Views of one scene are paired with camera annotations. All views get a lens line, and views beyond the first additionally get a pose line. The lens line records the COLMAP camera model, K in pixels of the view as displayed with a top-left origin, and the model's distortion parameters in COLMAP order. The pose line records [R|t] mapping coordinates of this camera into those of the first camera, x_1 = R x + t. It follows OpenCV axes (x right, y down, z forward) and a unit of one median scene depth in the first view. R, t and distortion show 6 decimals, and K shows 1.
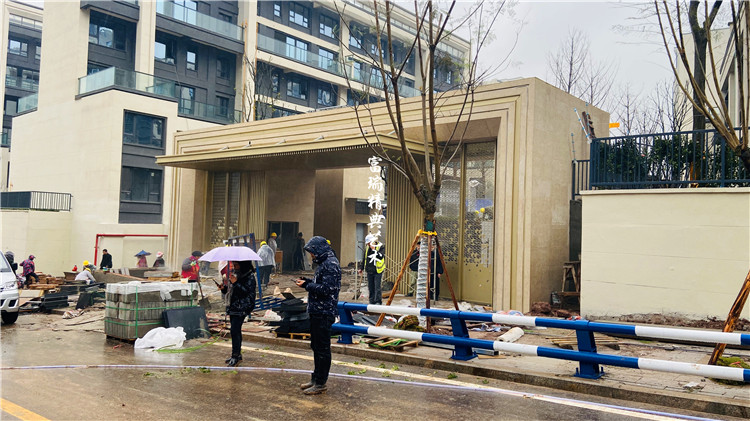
lens RADIAL K [[568.7, 0, 399.4], [0, 568.7, 209.5], [0, 0, 1]] dist [0.003706, -0.000432]
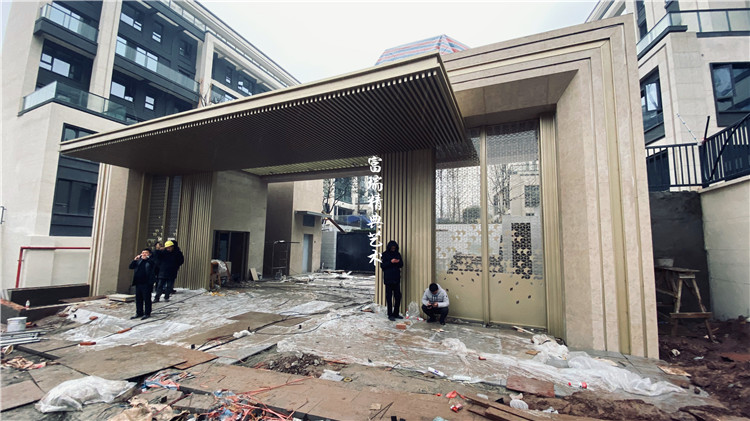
lens RADIAL K [[302.5, 0, 374.8], [0, 302.5, 213.8], [0, 0, 1]] dist [0.029783, -0.024946]
pose [[0.968110, 0.014736, 0.250091, -0.082158], [0.001954, 0.997794, -0.066355, 0.021998], [-0.250517, 0.064728, 0.965946, 0.353370]]
